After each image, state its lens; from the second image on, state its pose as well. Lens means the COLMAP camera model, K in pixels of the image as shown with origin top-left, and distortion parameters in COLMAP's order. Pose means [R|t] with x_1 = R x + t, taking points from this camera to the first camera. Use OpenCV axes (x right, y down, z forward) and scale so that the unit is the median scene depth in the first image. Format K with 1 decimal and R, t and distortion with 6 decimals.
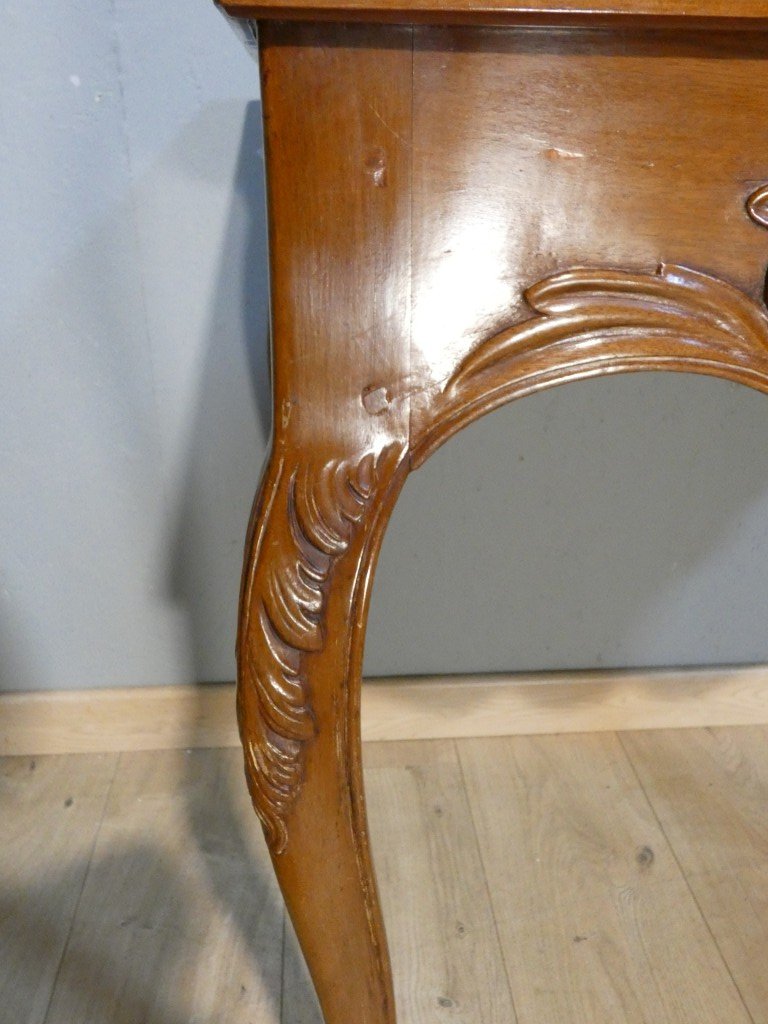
lens RADIAL K [[942.5, 0, 386.0], [0, 942.5, 513.5], [0, 0, 1]] dist [-0.014894, 0.000000]
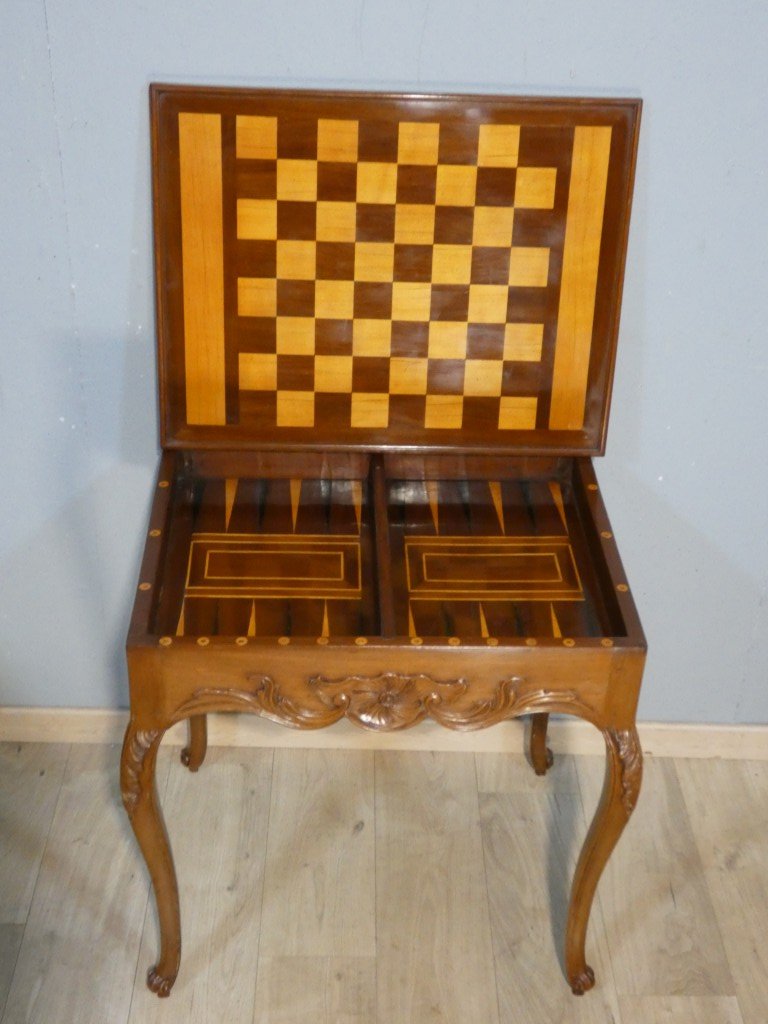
lens RADIAL K [[1414.2, 0, 387.0], [0, 1414.2, 511.8], [0, 0, 1]] dist [0.027622, 0.000000]
pose [[0.997512, 0.064654, -0.028114, 0.342410], [-0.059231, 0.984810, 0.163222, -0.636481], [0.038240, -0.161151, 0.986189, -1.488888]]
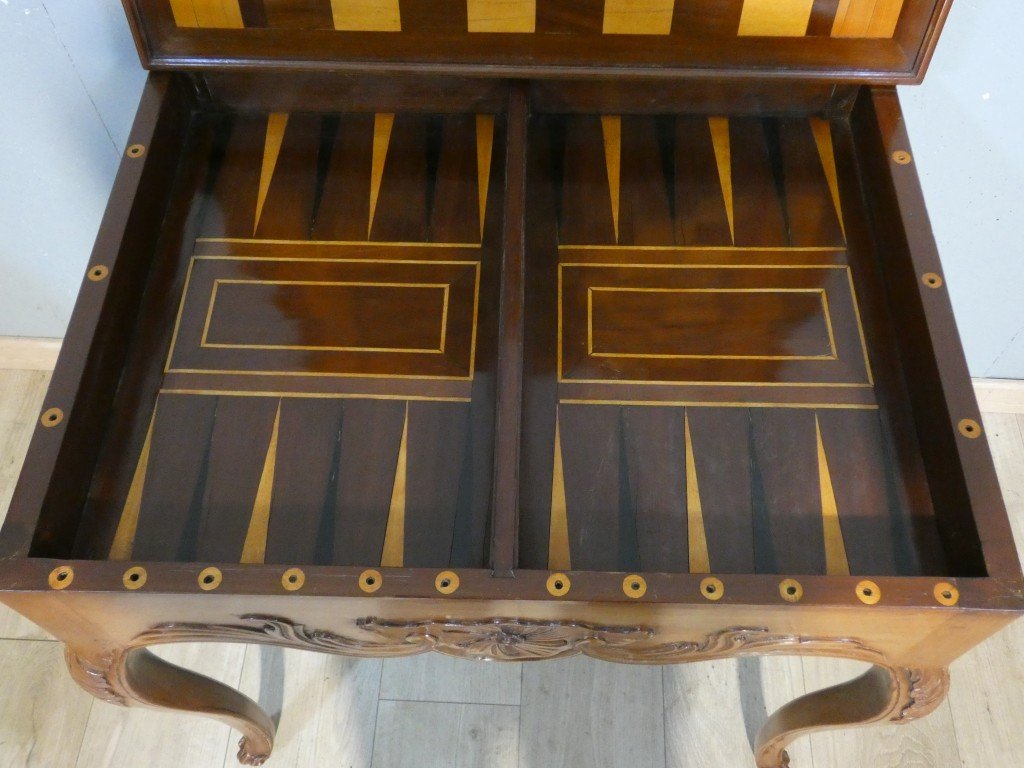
lens RADIAL K [[942.5, 0, 519.7], [0, 942.5, 383.8], [0, 0, 1]] dist [-0.014894, 0.000000]
pose [[0.993254, 0.099362, -0.059779, 0.338122], [-0.045810, 0.809822, 0.584884, -0.633517], [0.106526, -0.578200, 0.808911, -0.101299]]
